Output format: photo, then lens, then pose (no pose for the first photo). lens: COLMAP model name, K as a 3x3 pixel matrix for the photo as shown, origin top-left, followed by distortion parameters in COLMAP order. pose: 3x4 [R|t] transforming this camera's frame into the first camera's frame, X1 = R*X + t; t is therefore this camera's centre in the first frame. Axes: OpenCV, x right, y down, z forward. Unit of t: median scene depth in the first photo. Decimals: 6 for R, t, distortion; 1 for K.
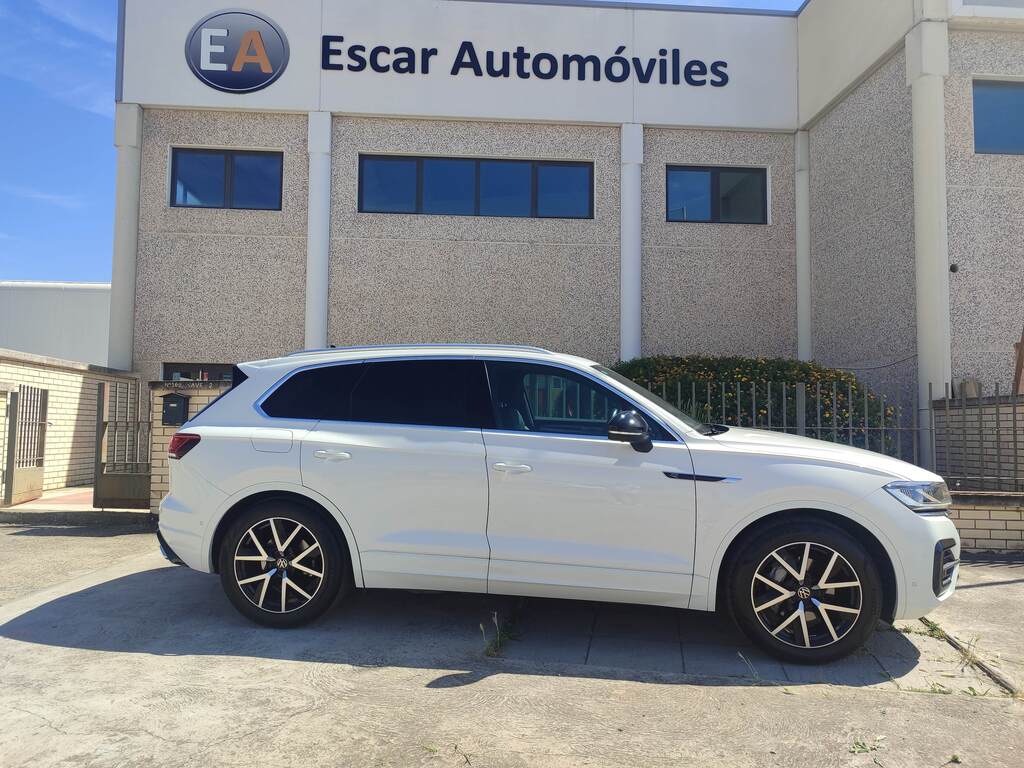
lens RADIAL K [[729.2, 0, 512.0], [0, 729.2, 384.0], [0, 0, 1]] dist [0.019308, -0.012877]
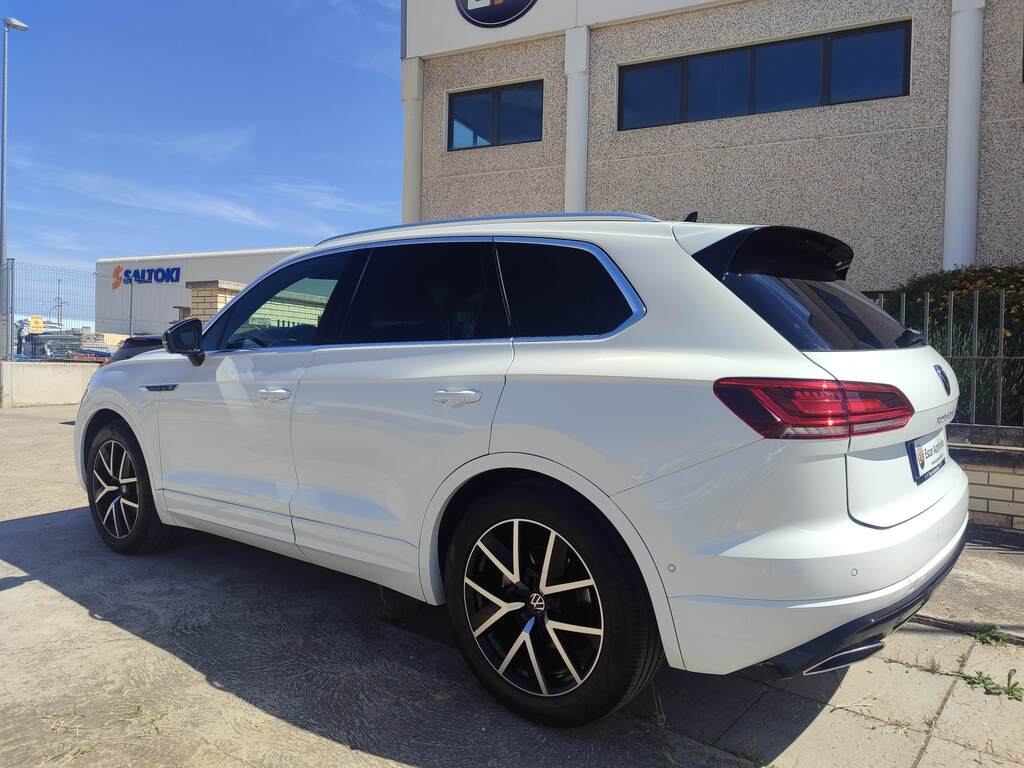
lens RADIAL K [[732.5, 0, 513.4], [0, 732.5, 383.0], [0, 0, 1]] dist [0.018939, -0.014614]
pose [[0.874158, 0.022195, -0.485135, 0.136285], [0.016292, 0.997052, 0.074973, 0.012567], [0.485369, -0.073442, 0.871219, 0.099746]]
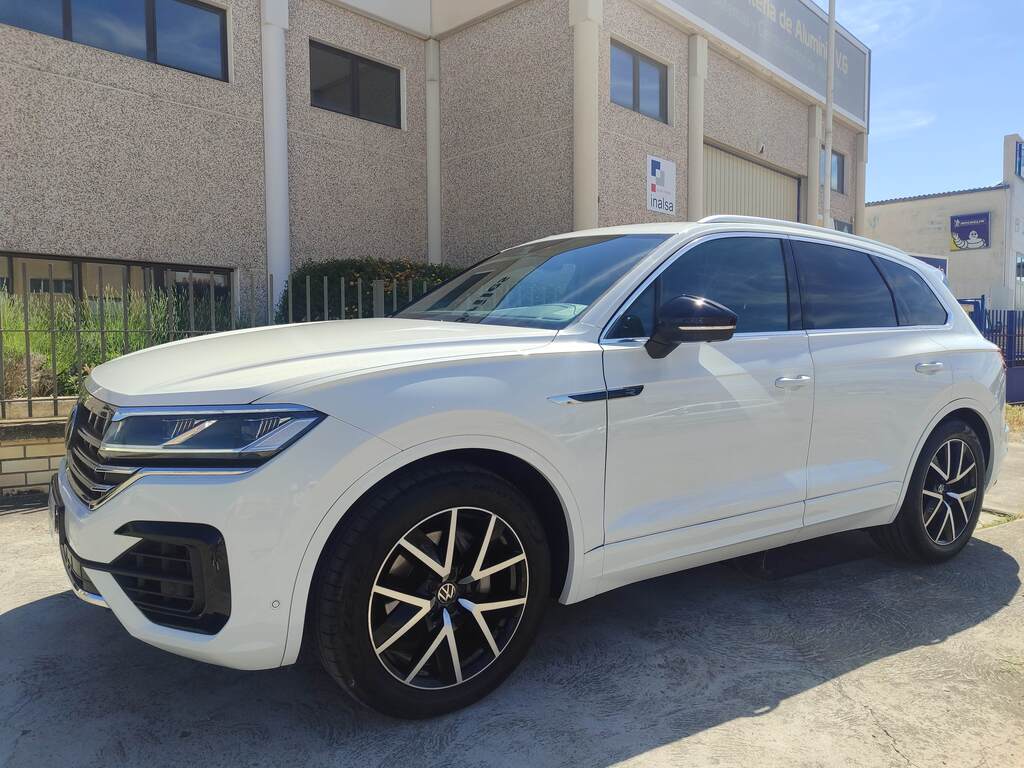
lens RADIAL K [[732.5, 0, 513.4], [0, 732.5, 383.0], [0, 0, 1]] dist [0.018939, -0.014614]
pose [[0.735119, -0.048729, 0.676185, -0.237460], [-0.030893, 0.993970, 0.105215, 0.011848], [-0.677234, -0.098235, 0.729180, 0.156680]]
